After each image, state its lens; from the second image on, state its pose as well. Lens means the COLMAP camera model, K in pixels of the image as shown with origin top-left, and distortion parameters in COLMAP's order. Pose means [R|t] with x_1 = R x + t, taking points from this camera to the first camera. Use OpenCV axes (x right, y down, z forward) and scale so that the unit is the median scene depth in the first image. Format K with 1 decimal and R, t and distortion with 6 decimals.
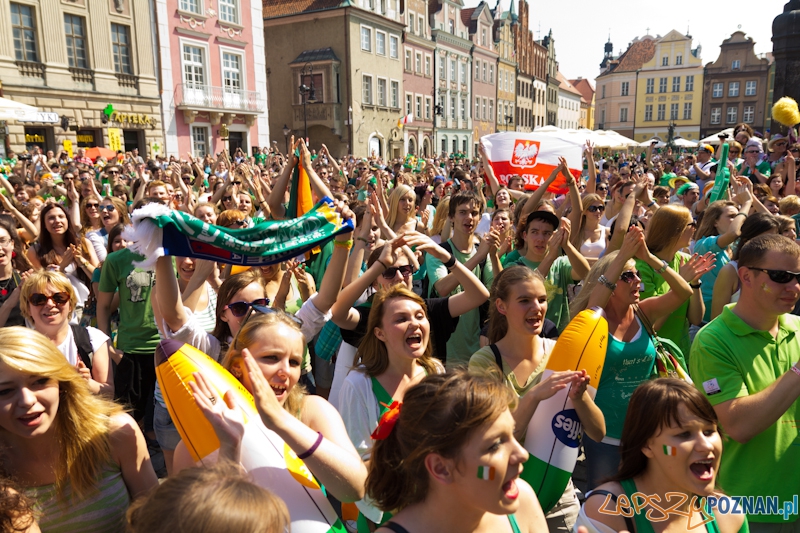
lens RADIAL K [[624.4, 0, 400.7], [0, 624.4, 268.9], [0, 0, 1]] dist [0.039327, -0.047919]
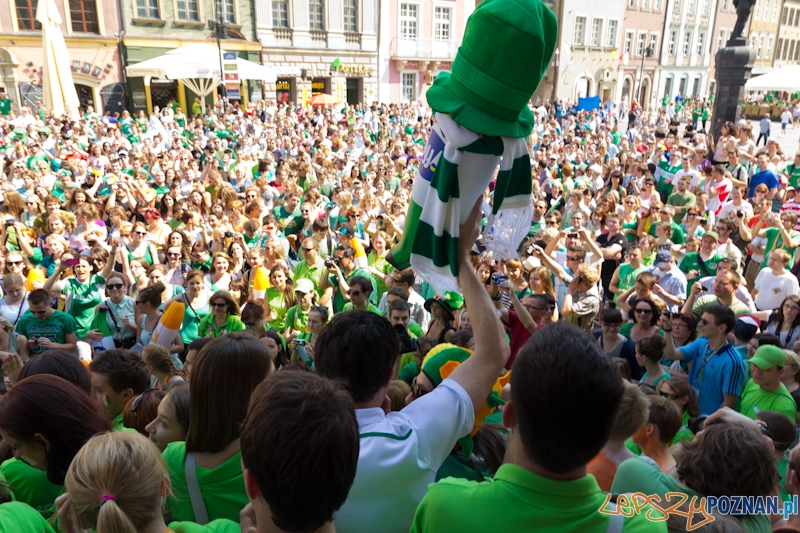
lens RADIAL K [[624.4, 0, 395.0], [0, 624.4, 268.7], [0, 0, 1]] dist [0.039327, -0.047919]
pose [[0.918814, 0.136550, -0.370319, 0.099693], [-0.091542, 0.986389, 0.136588, -0.014670], [0.383929, -0.091599, 0.918808, -0.092660]]
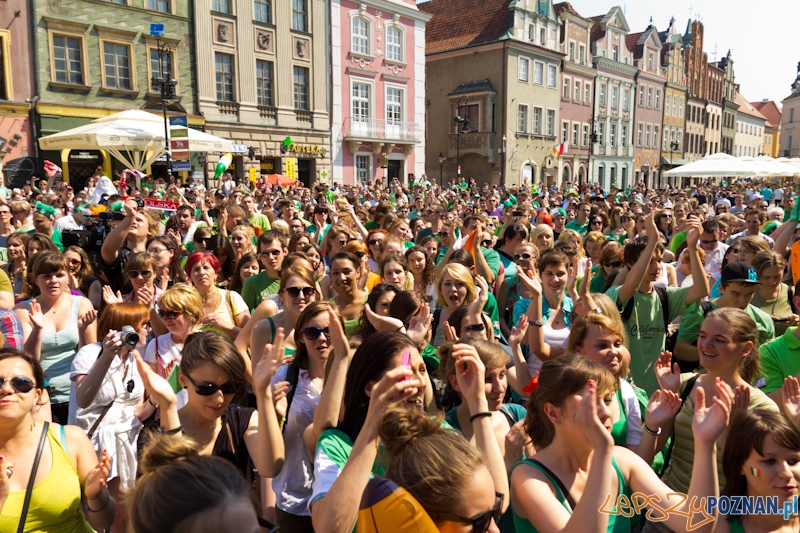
lens RADIAL K [[624.4, 0, 396.7], [0, 624.4, 268.1], [0, 0, 1]] dist [0.039327, -0.047919]
pose [[0.968039, 0.045641, -0.246611, 0.010831], [-0.055697, 0.997870, -0.033952, 0.002023], [0.244537, 0.046602, 0.968520, -0.023518]]
